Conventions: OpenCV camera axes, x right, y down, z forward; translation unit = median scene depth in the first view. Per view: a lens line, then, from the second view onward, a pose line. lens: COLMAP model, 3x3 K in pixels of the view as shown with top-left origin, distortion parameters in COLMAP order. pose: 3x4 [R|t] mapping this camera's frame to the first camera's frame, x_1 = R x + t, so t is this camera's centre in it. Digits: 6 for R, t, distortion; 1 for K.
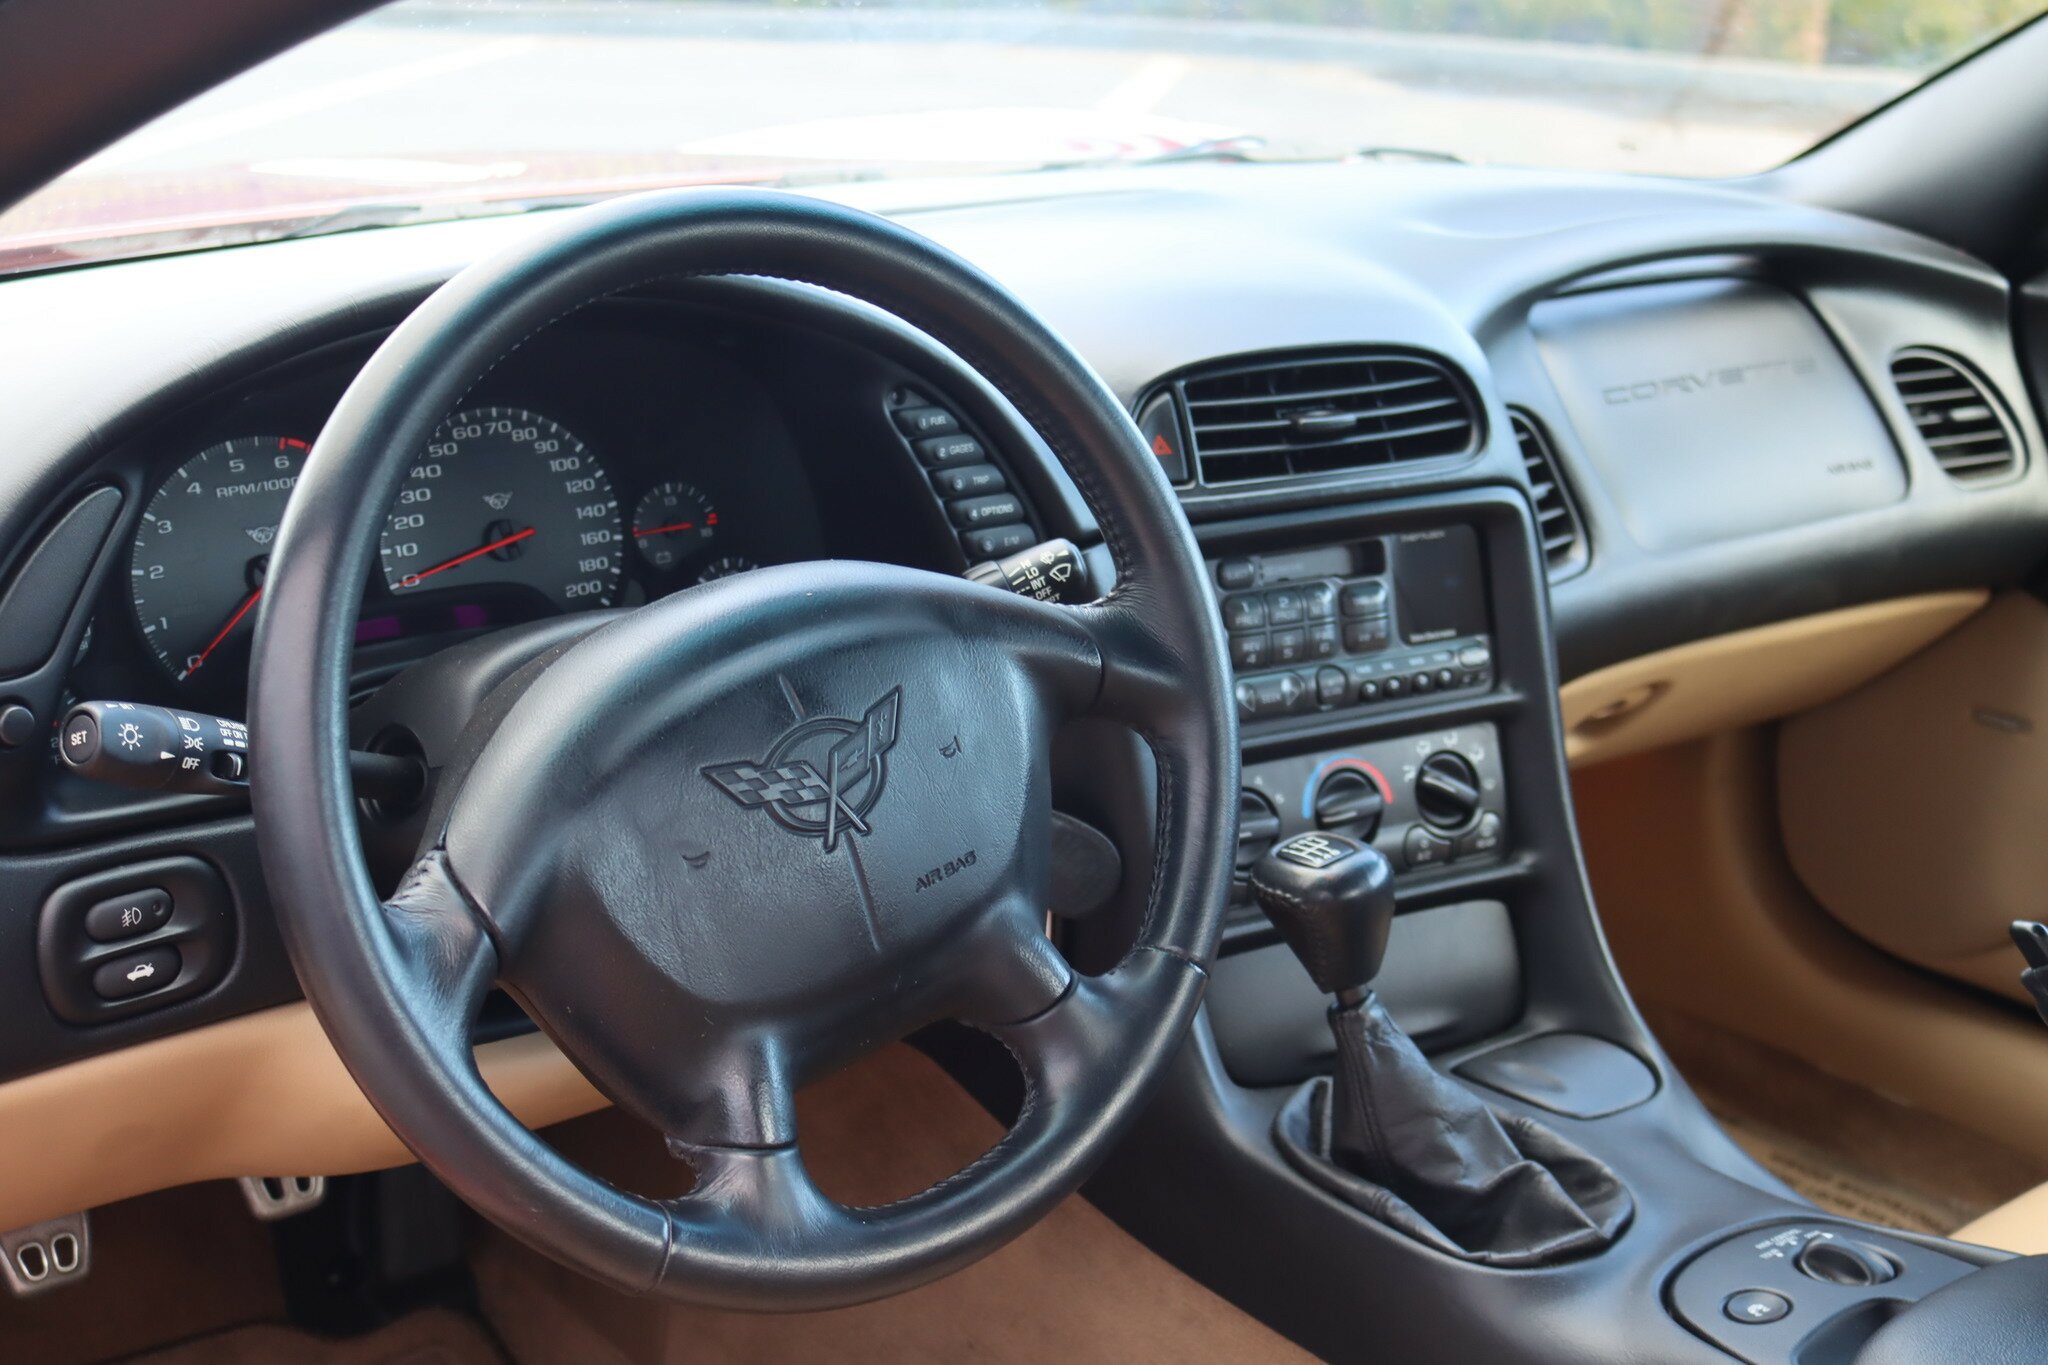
lens RADIAL K [[2674.2, 0, 1026.6], [0, 2674.2, 681.1], [0, 0, 1]] dist [-0.086969, 0.081917]
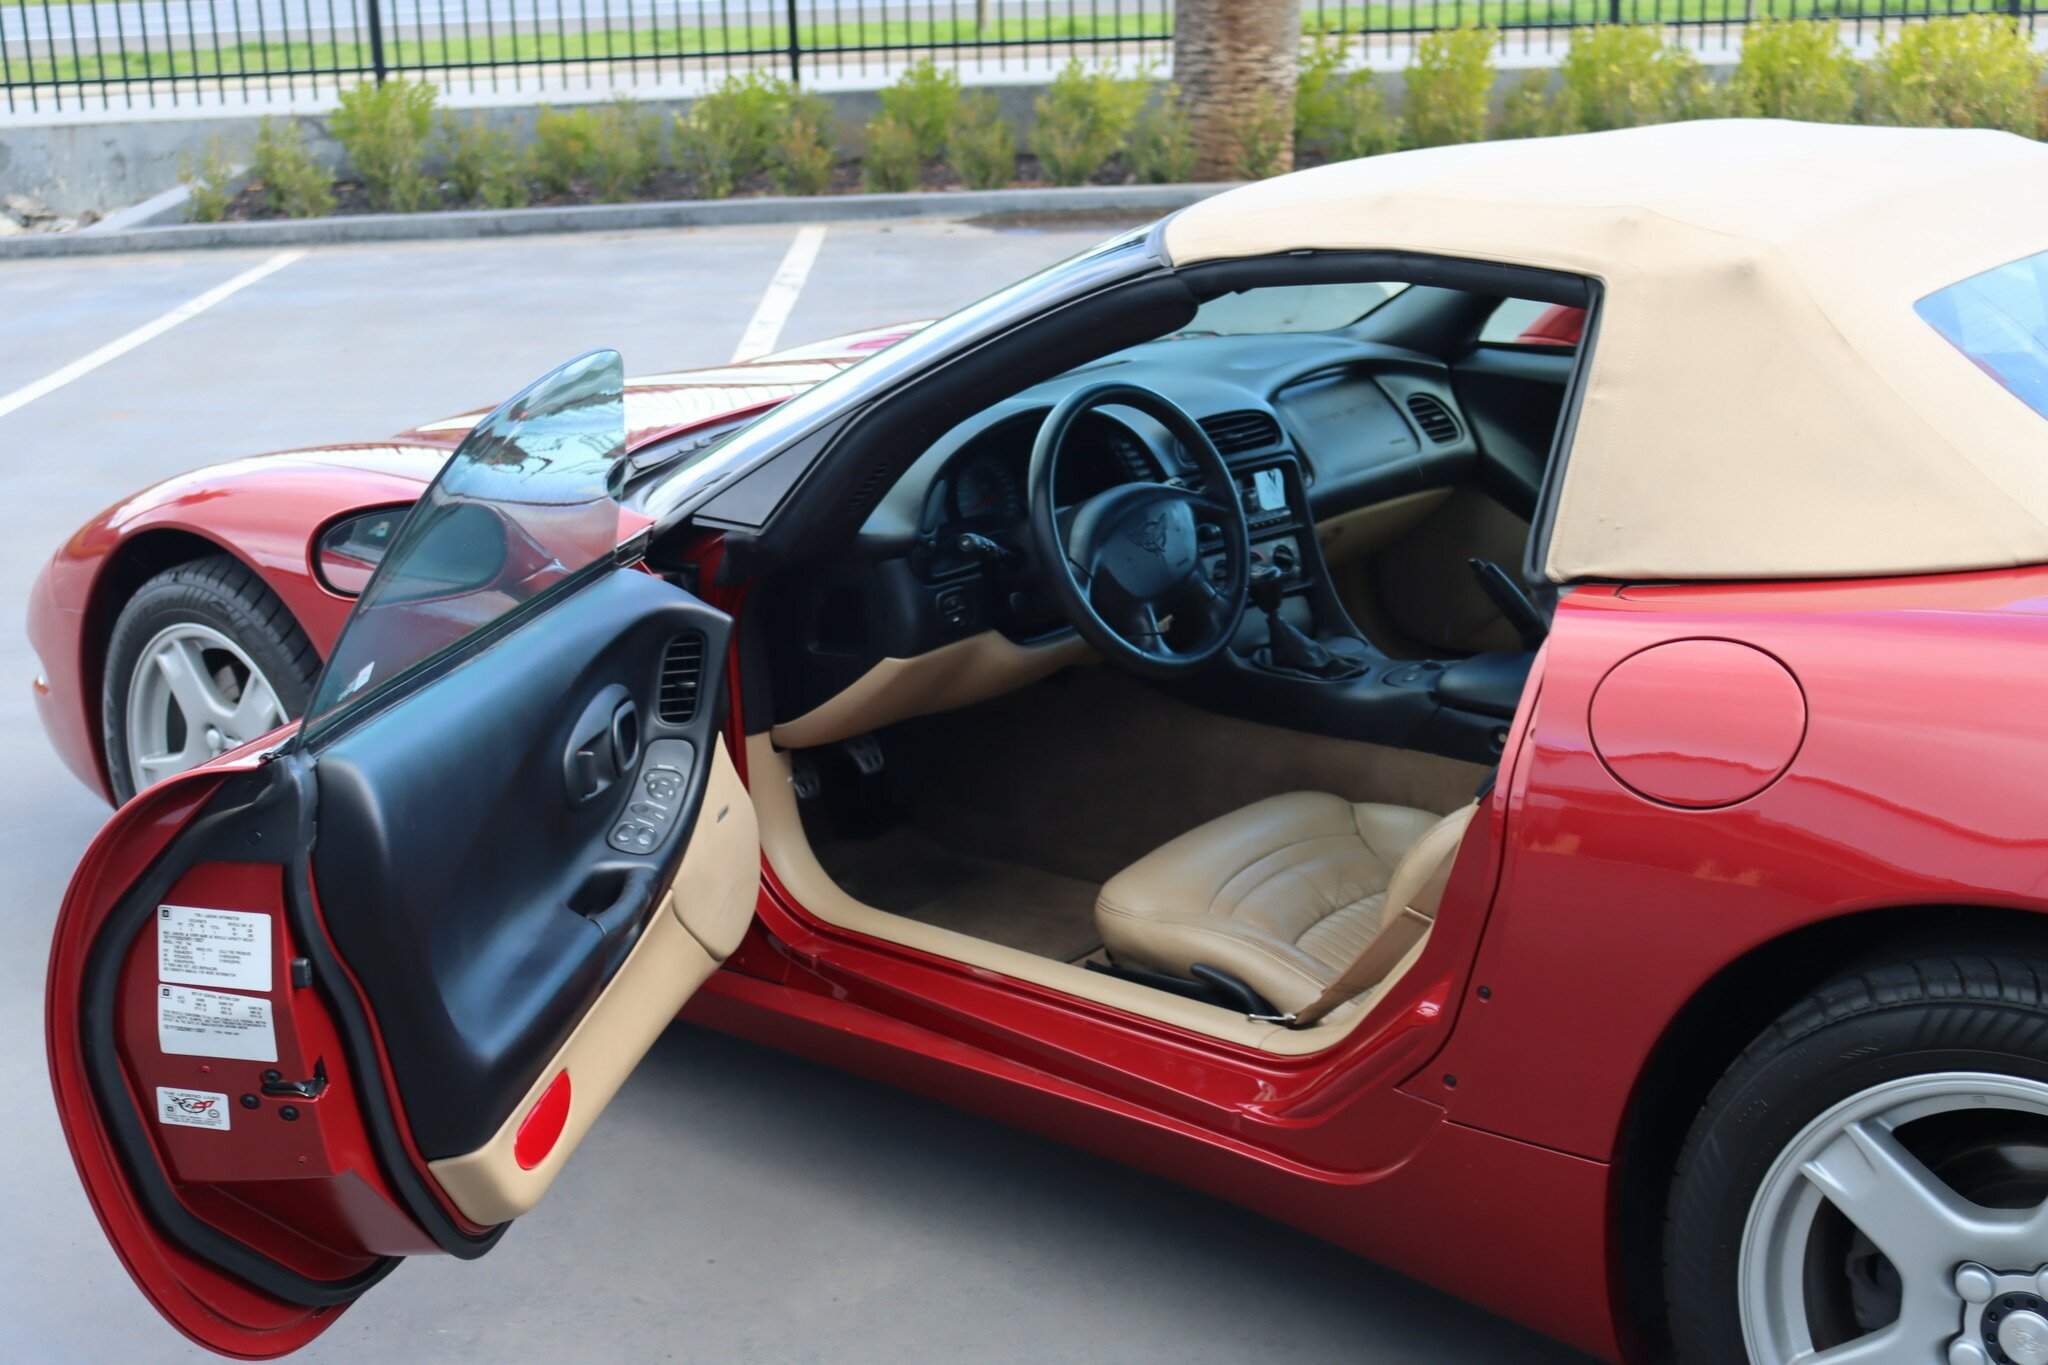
lens RADIAL K [[2674.2, 0, 1026.6], [0, 2674.2, 681.1], [0, 0, 1]] dist [-0.086969, 0.081917]
pose [[0.977994, -0.110328, 0.177074, -0.648038], [0.117132, 0.992710, -0.028410, 0.223231], [-0.172648, 0.048526, 0.983787, -1.820211]]
